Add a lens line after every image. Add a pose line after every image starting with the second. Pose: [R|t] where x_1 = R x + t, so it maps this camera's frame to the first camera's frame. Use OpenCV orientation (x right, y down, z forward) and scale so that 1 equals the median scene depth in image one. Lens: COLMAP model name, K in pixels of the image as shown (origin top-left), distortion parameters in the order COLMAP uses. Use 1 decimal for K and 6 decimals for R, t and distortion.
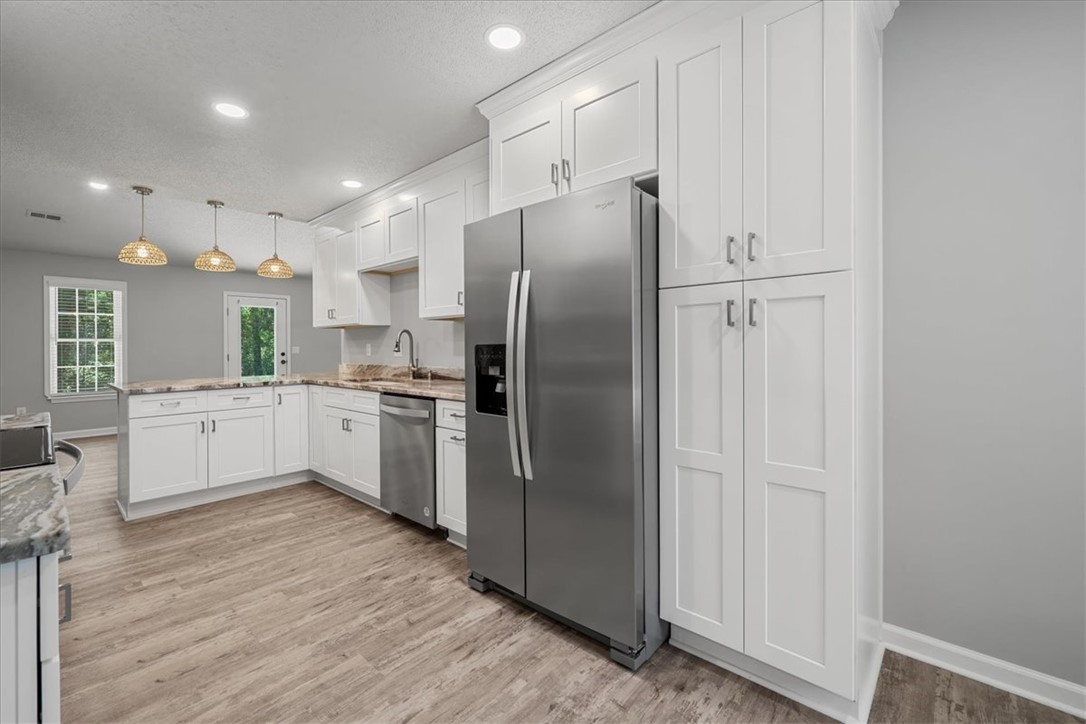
lens RADIAL K [[452.4, 0, 507.0], [0, 452.4, 345.9], [0, 0, 1]] dist [-0.000384, -0.000096]
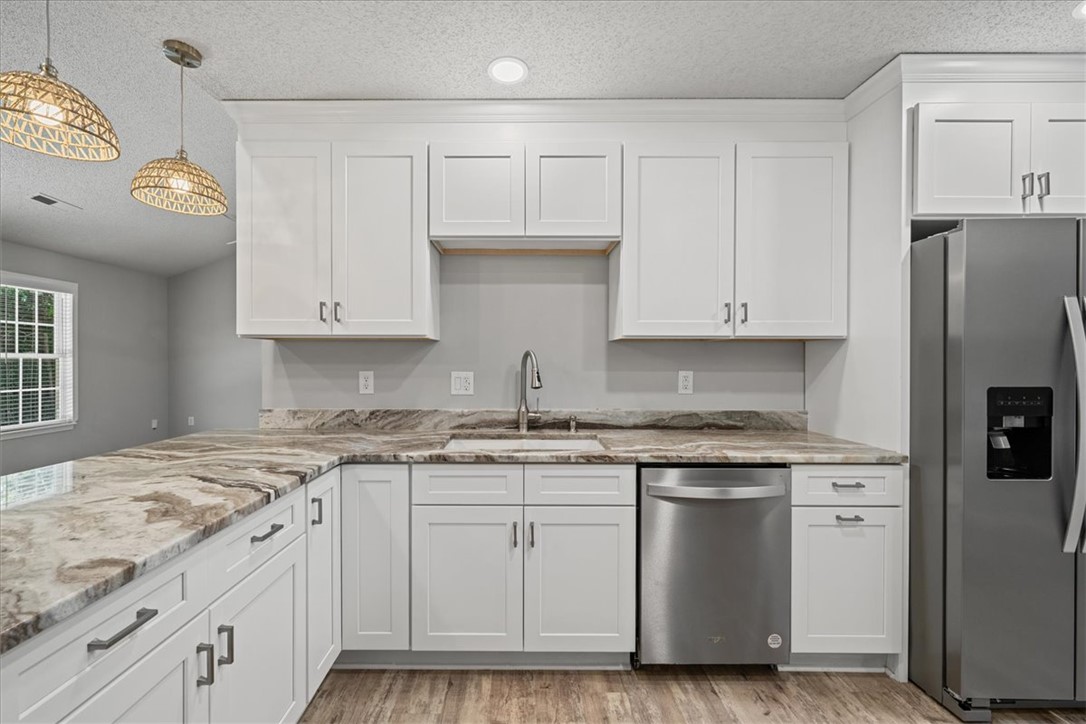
lens RADIAL K [[452.4, 0, 532.8], [0, 452.4, 365.4], [0, 0, 1]] dist [-0.000384, -0.000096]
pose [[0.727484, 0.008268, 0.686075, -0.924452], [-0.012621, 0.999919, 0.001332, -0.025258], [-0.686009, -0.009627, 0.727530, 0.814373]]
